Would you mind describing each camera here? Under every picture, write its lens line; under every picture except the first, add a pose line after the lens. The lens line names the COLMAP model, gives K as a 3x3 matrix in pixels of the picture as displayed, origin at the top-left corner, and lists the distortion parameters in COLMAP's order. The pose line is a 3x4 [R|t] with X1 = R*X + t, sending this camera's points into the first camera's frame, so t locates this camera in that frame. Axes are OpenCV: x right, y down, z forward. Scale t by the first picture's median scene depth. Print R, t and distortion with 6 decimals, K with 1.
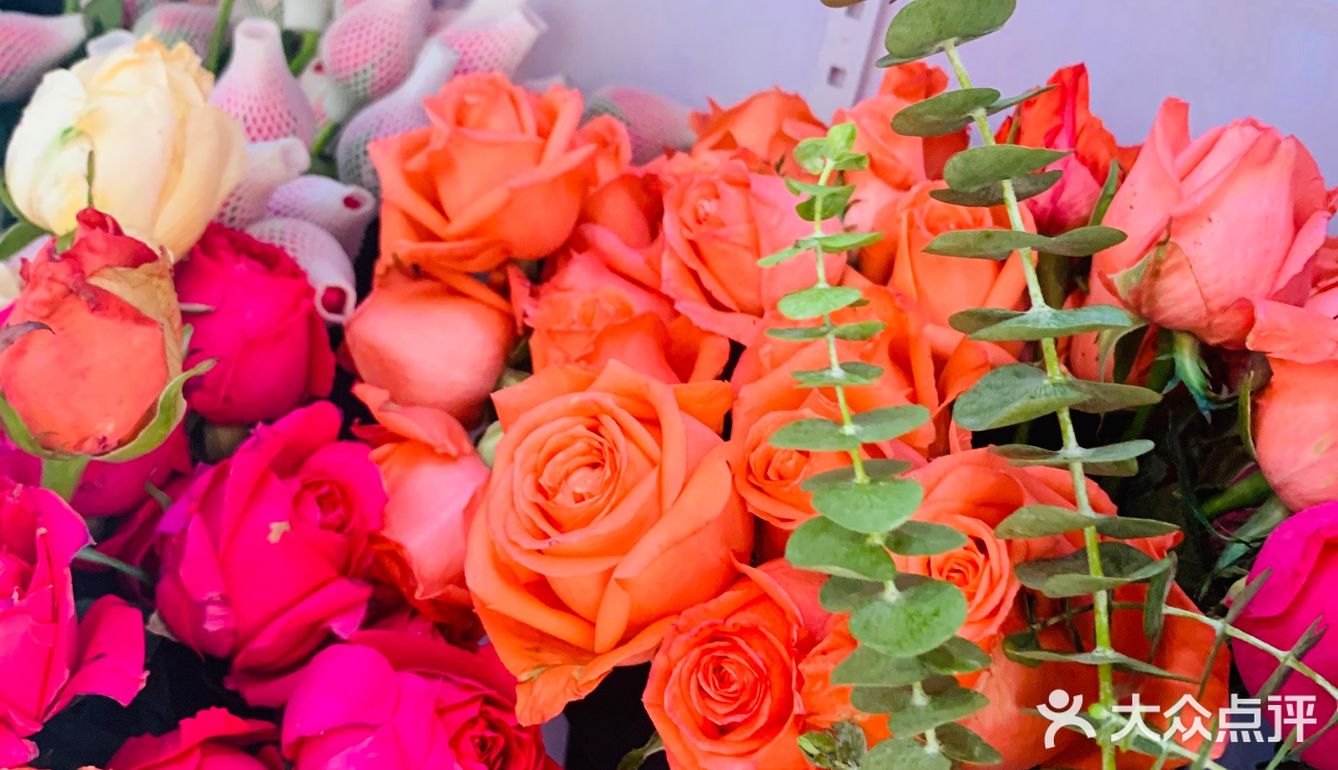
lens RADIAL K [[1382.5, 0, 700.7], [0, 1382.5, 387.5], [0, 0, 1]] dist [0.191188, -0.634345]
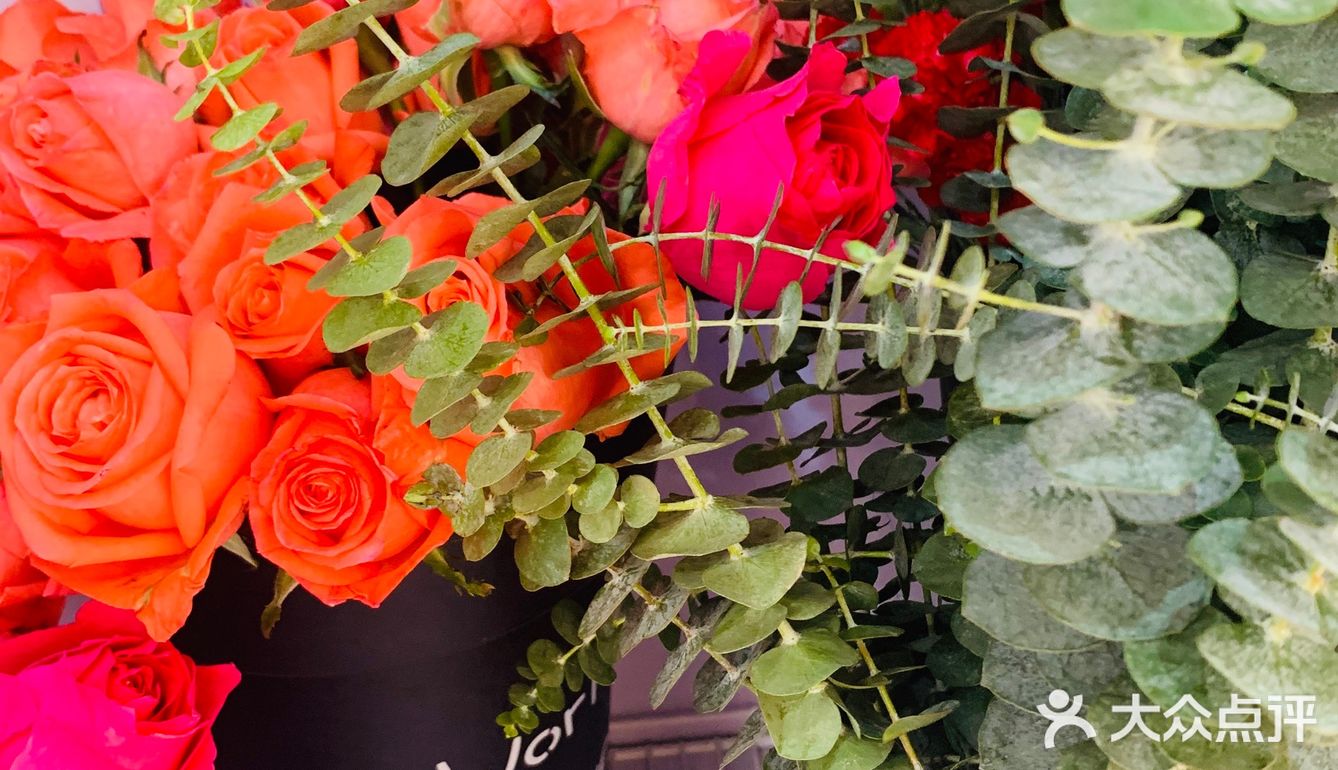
lens RADIAL K [[1358.9, 0, 674.4], [0, 1358.9, 380.0], [0, 0, 1]] dist [0.091280, -0.249802]
pose [[0.793873, -0.501093, 0.344487, -0.068391], [0.450543, 0.865171, 0.220203, 0.014700], [-0.408383, -0.019607, 0.912600, -0.085388]]
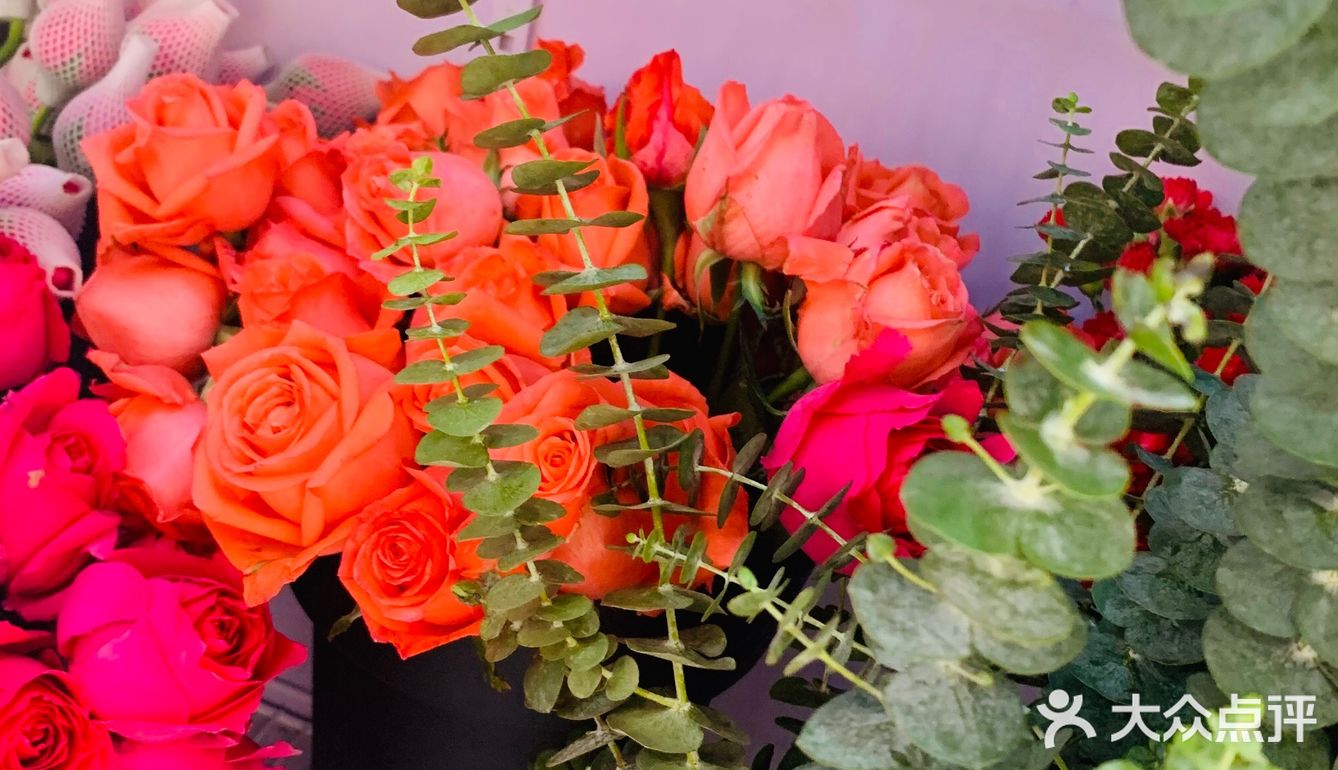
lens RADIAL K [[1358.9, 0, 674.4], [0, 1358.9, 380.0], [0, 0, 1]] dist [0.091280, -0.249802]
pose [[0.984527, -0.084580, 0.153470, 0.072573], [0.075379, 0.995046, 0.064821, -0.018328], [-0.158192, -0.052250, 0.986025, -0.268786]]
